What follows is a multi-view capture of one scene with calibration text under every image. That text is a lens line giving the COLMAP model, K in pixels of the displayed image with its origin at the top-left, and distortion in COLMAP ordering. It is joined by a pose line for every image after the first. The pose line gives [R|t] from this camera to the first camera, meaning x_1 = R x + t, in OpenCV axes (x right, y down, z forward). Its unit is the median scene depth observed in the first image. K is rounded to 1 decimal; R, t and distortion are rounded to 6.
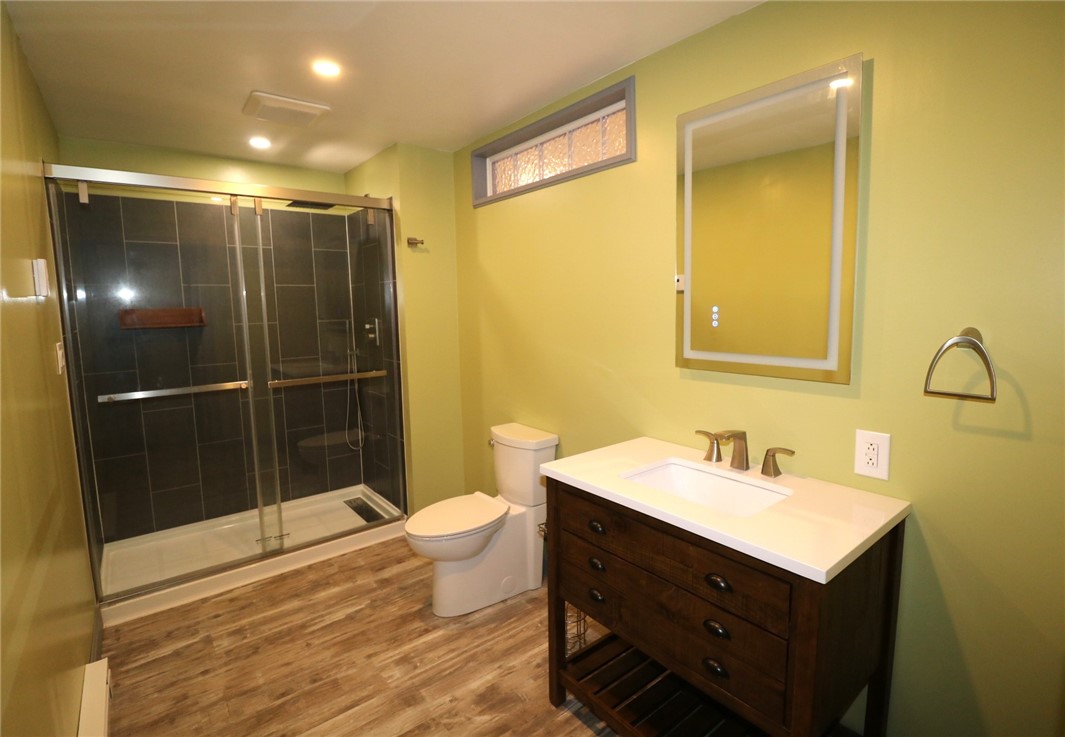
lens RADIAL K [[518.1, 0, 532.7], [0, 518.1, 359.7], [0, 0, 1]] dist [-0.007227, -0.008768]
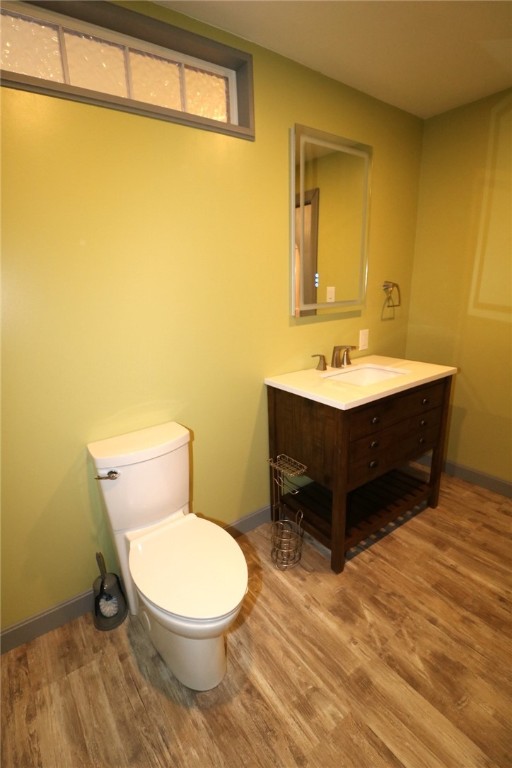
lens RADIAL K [[370.0, 0, 255.9], [0, 370.0, 384.5], [0, 0, 1]] dist [-0.008799, -0.006521]
pose [[0.012518, -0.257616, 0.966166, -0.701347], [0.136190, 0.957677, 0.253588, -0.076349], [-0.990604, 0.128407, 0.047073, 1.005466]]
